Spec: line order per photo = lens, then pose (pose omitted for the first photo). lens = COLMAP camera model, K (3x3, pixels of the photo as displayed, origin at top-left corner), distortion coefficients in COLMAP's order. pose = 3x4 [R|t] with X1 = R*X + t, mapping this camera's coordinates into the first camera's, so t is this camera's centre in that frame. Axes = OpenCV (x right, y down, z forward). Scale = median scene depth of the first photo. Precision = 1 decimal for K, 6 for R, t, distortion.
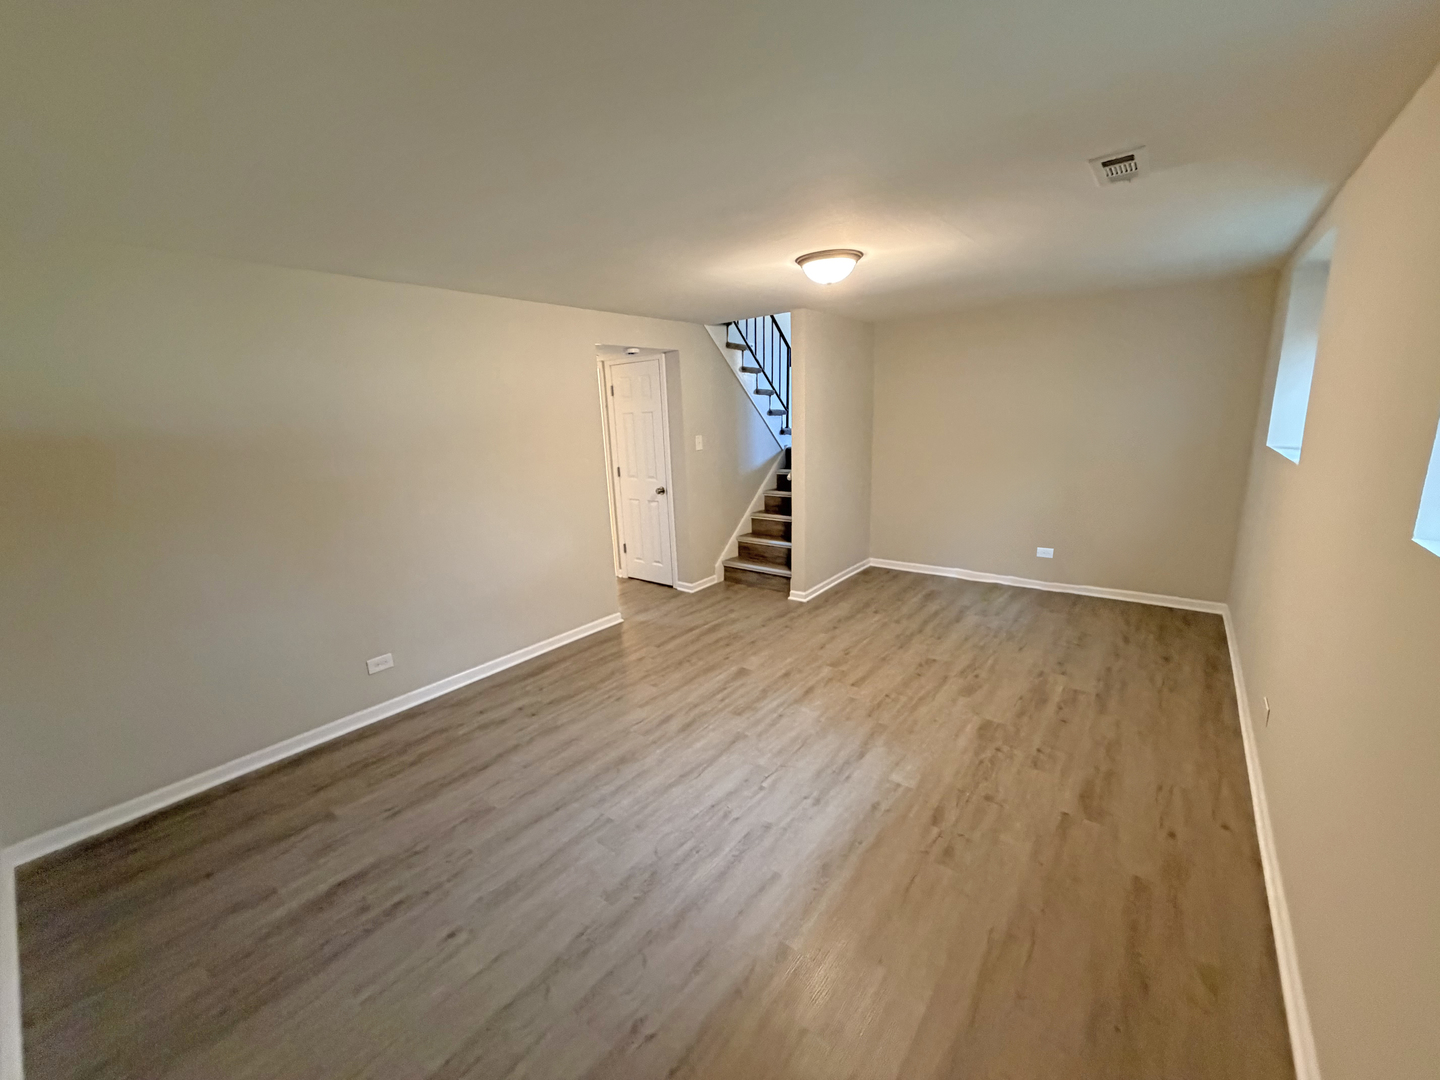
lens RADIAL K [[605.6, 0, 720.0], [0, 605.6, 540.0], [0, 0, 1]] dist [-0.001016, 0.000012]
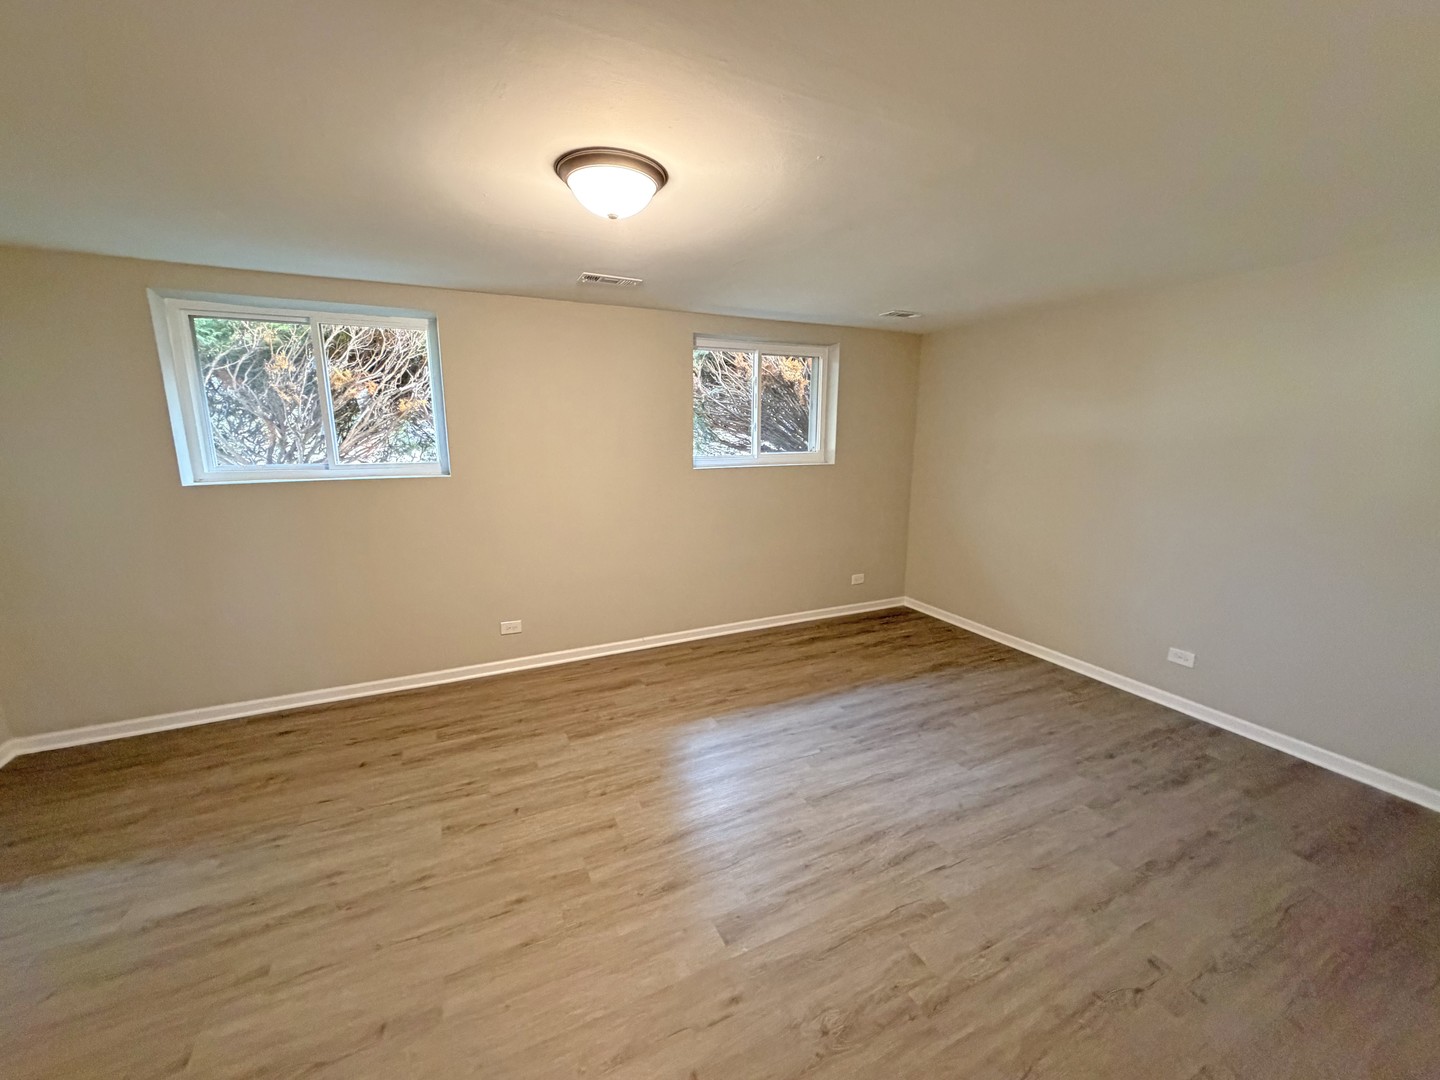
lens RADIAL K [[576.3, 0, 711.5], [0, 576.3, 535.3], [0, 0, 1]] dist [-0.002788, -0.000027]
pose [[-0.897020, -0.042593, 0.439933, -0.183723], [0.125567, 0.929776, 0.346048, -0.331619], [-0.423778, 0.365653, -0.828679, 1.633340]]
